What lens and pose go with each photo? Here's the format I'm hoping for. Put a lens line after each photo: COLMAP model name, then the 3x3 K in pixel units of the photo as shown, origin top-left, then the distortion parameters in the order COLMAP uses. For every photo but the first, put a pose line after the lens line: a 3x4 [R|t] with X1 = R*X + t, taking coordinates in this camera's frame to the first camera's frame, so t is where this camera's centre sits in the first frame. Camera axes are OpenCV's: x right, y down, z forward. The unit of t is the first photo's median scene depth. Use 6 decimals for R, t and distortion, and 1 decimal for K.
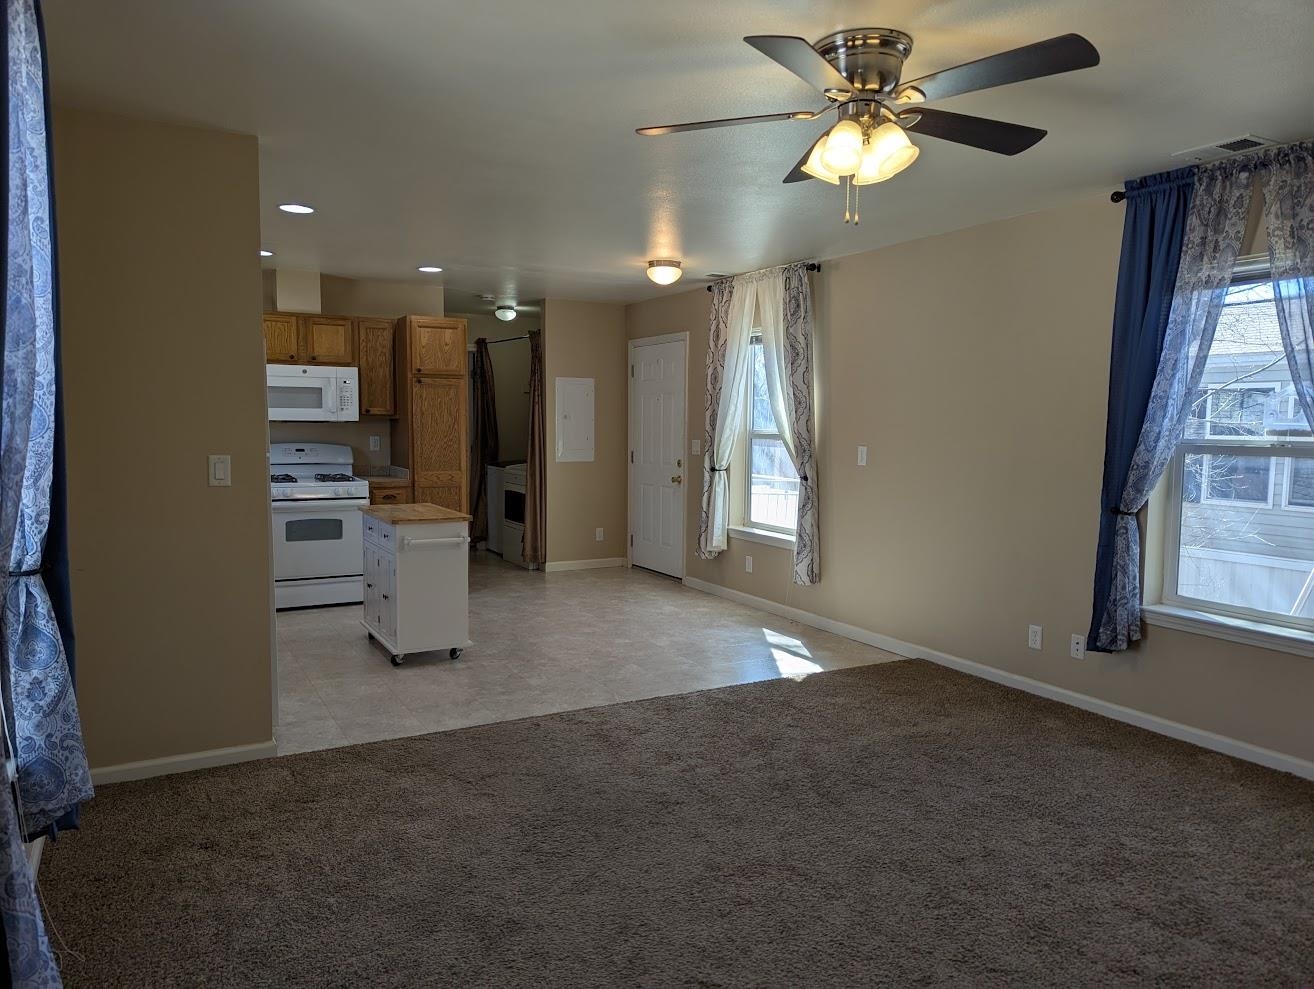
lens RADIAL K [[925.8, 0, 657.0], [0, 925.8, 494.5], [0, 0, 1]] dist [0.050757, -0.071368]
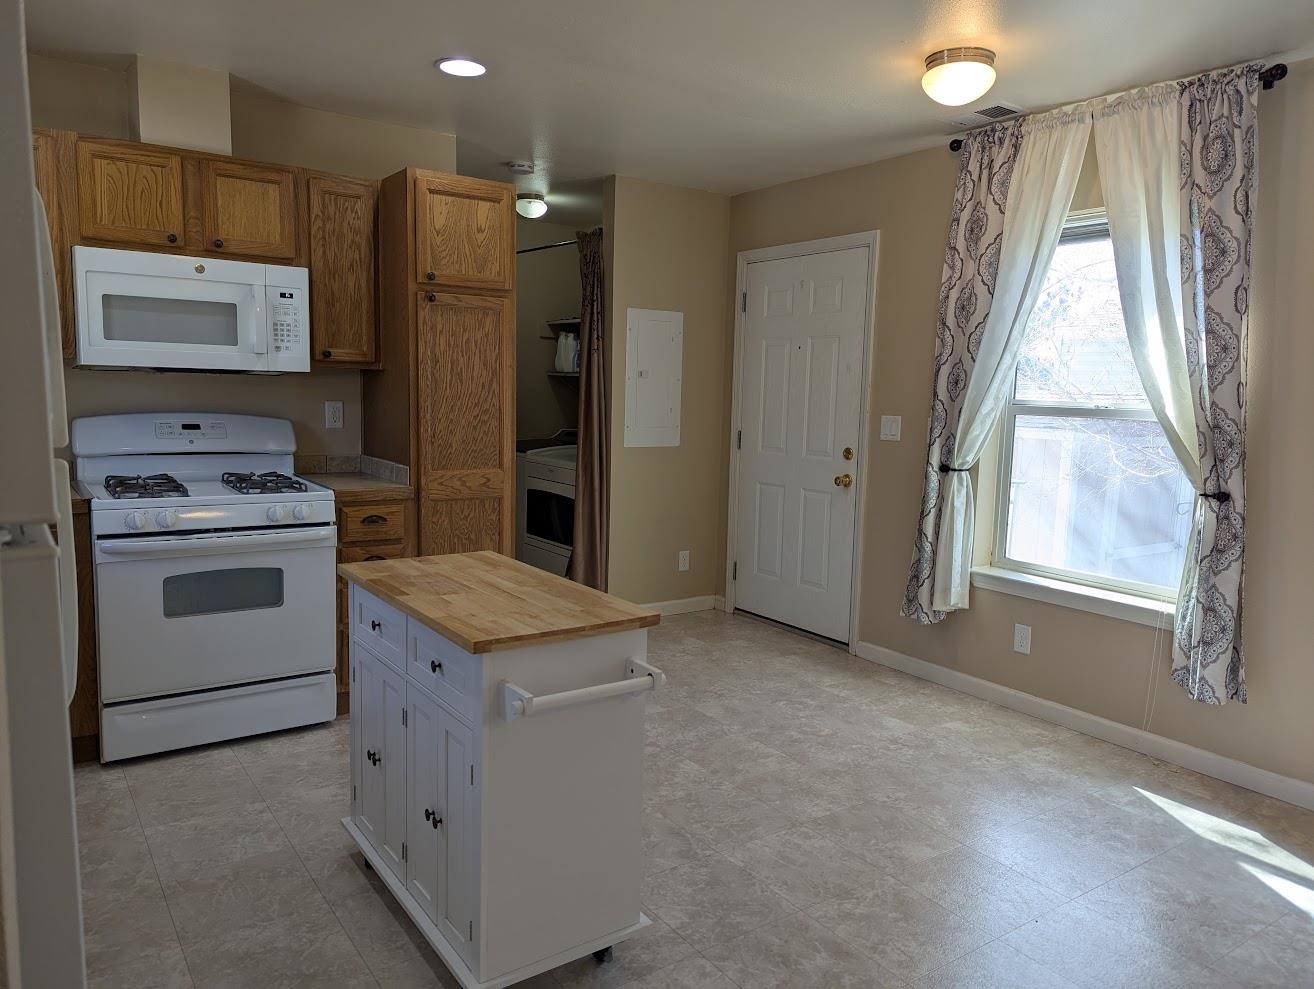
lens RADIAL K [[922.8, 0, 655.5], [0, 922.8, 498.2], [0, 0, 1]] dist [0.063789, -0.063309]
pose [[0.994459, 0.004350, 0.105033, -0.183138], [-0.008691, 0.999125, 0.040904, -0.031772], [-0.104764, -0.041590, 0.993627, 0.460670]]
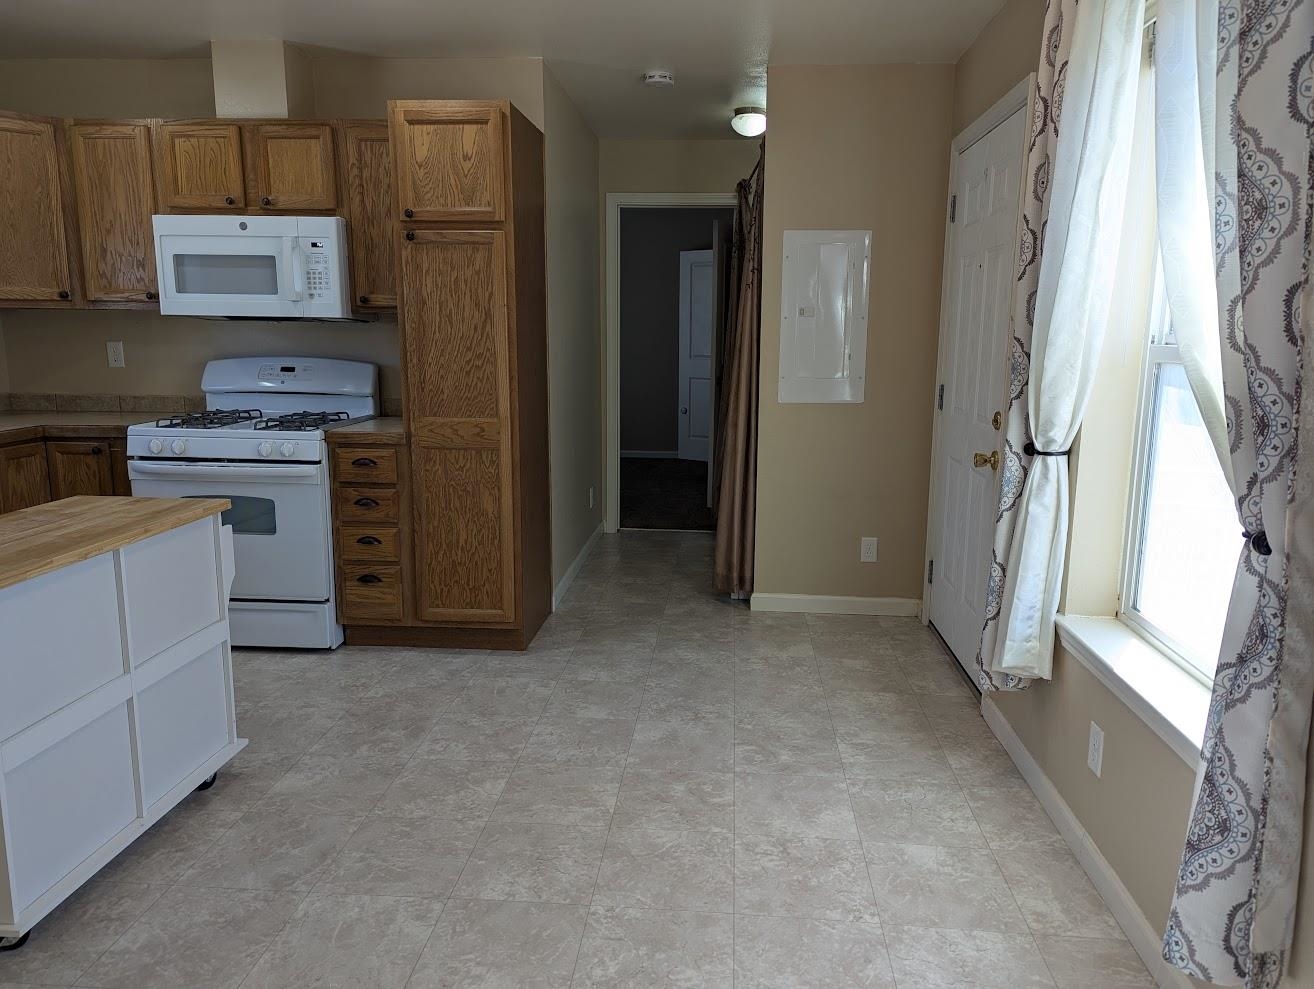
lens RADIAL K [[923.9, 0, 671.4], [0, 923.9, 490.8], [0, 0, 1]] dist [0.064118, -0.062161]
pose [[0.836661, 0.093611, -0.539663, 0.143861], [-0.046355, 0.993854, 0.100529, -0.042190], [0.545757, -0.059092, 0.835857, 0.643575]]
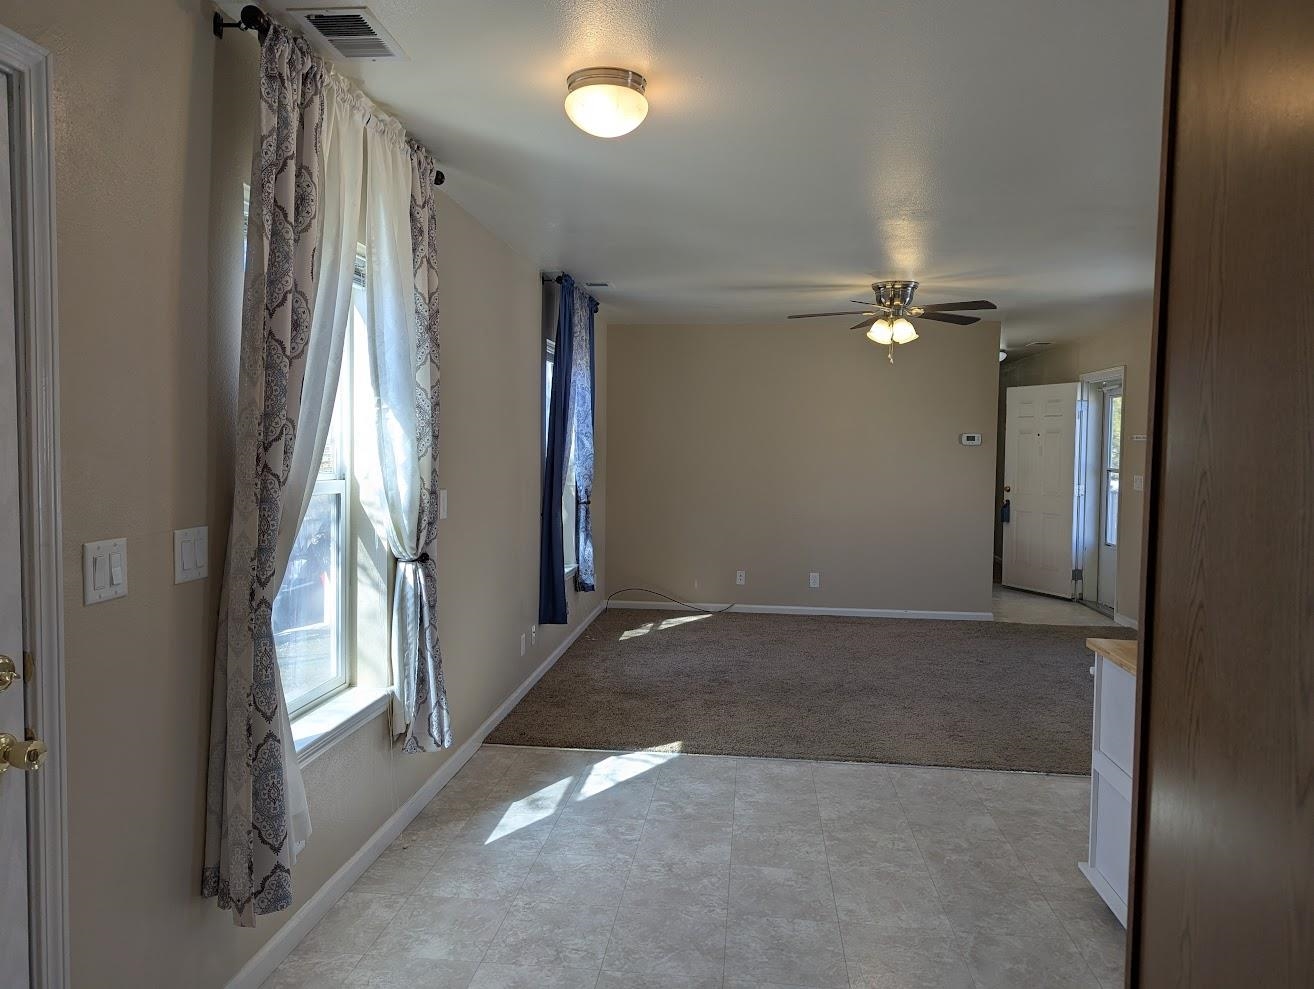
lens RADIAL K [[922.8, 0, 655.5], [0, 922.8, 498.2], [0, 0, 1]] dist [0.063789, -0.063309]
pose [[-0.813738, -0.056607, 0.578469, -0.232663], [0.023777, 0.991171, 0.130441, -0.106400], [-0.580745, 0.119899, -0.805207, 1.203682]]
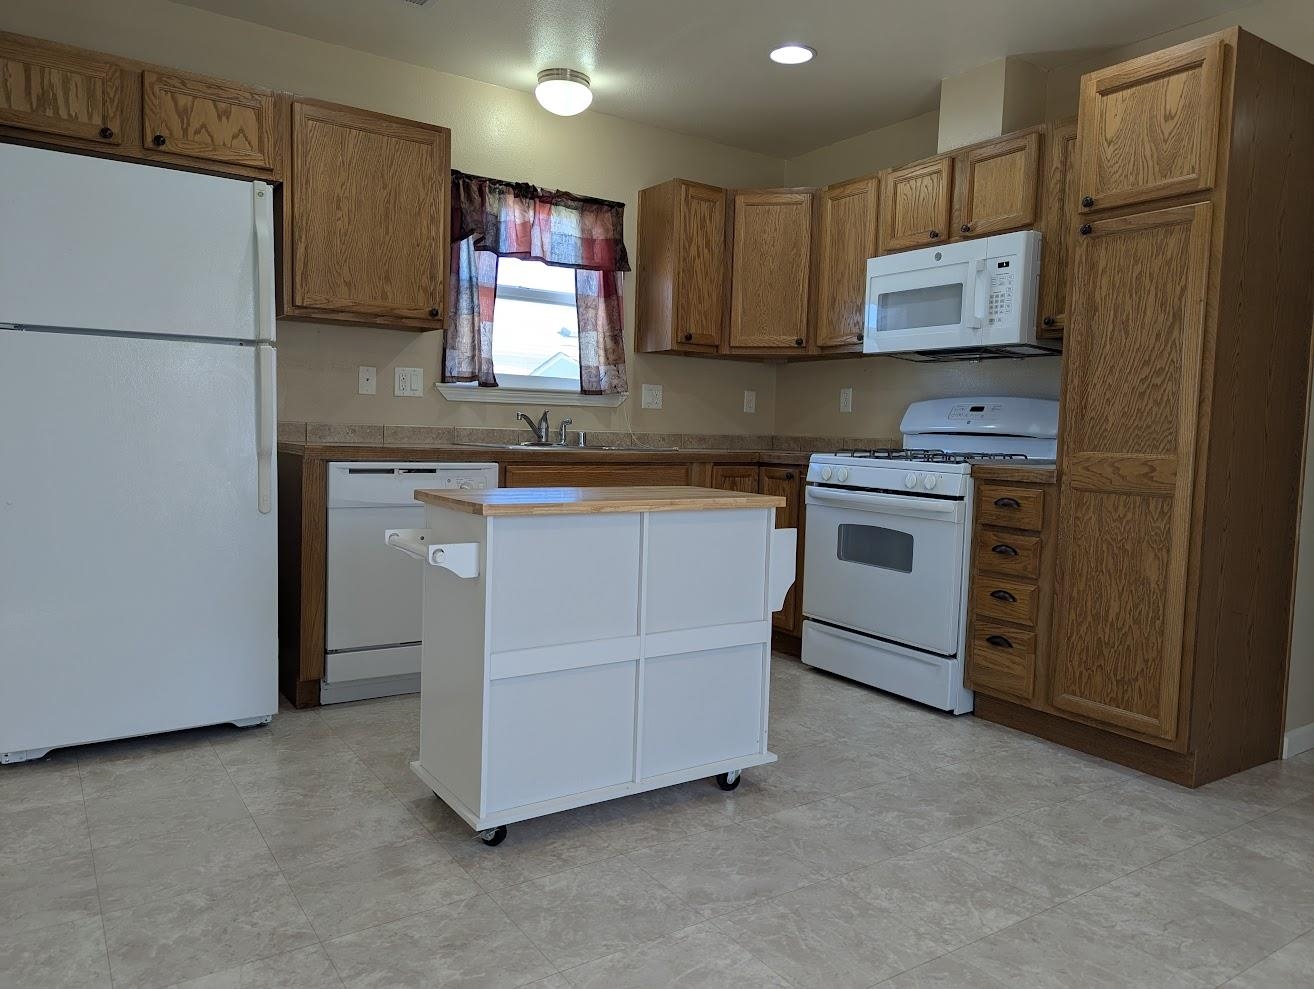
lens RADIAL K [[922.8, 0, 655.5], [0, 922.8, 498.2], [0, 0, 1]] dist [0.063789, -0.063309]
pose [[0.077410, 0.069413, -0.994580, 0.147057], [-0.109033, 0.992179, 0.060760, -0.008442], [0.991019, 0.103739, 0.084373, 0.781681]]
